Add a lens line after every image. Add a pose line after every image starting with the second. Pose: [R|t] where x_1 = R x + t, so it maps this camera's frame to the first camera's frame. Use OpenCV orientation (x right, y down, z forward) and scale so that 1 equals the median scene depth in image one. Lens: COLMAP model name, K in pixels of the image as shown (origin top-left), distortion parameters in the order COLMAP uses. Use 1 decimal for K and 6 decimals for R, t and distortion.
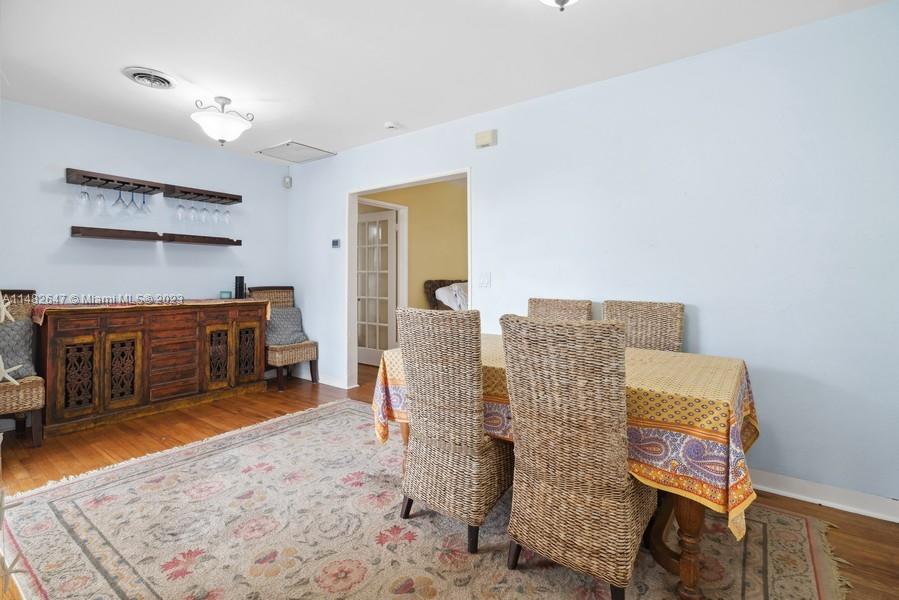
lens RADIAL K [[422.8, 0, 452.0], [0, 422.8, 272.8], [0, 0, 1]] dist [-0.000905, 0.000056]
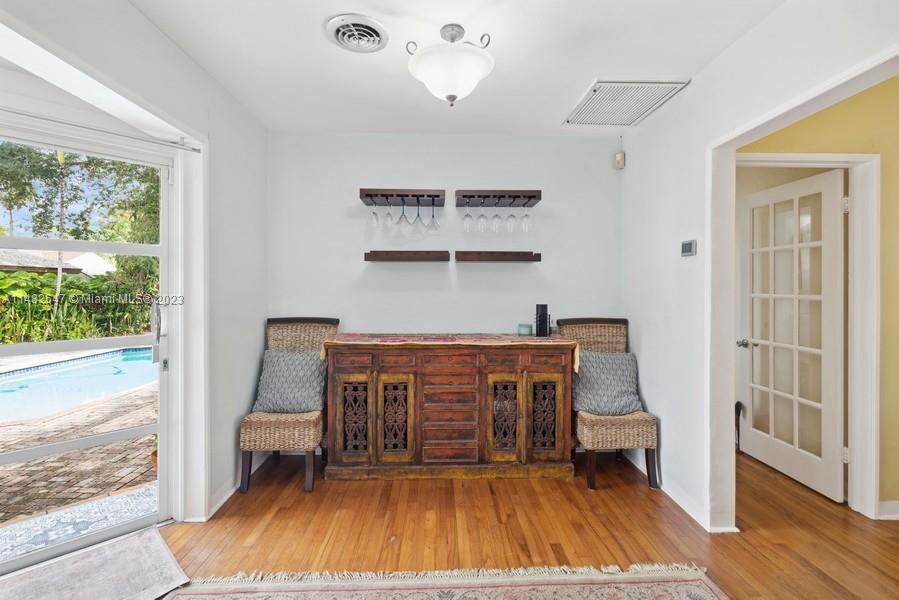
lens RADIAL K [[422.8, 0, 447.8], [0, 422.8, 289.5], [0, 0, 1]] dist [0.002665, 0.000454]
pose [[0.617559, 0.004032, -0.786514, -0.046239], [0.009023, 0.999885, 0.012211, -0.031423], [0.786473, -0.014638, 0.617452, 0.501975]]
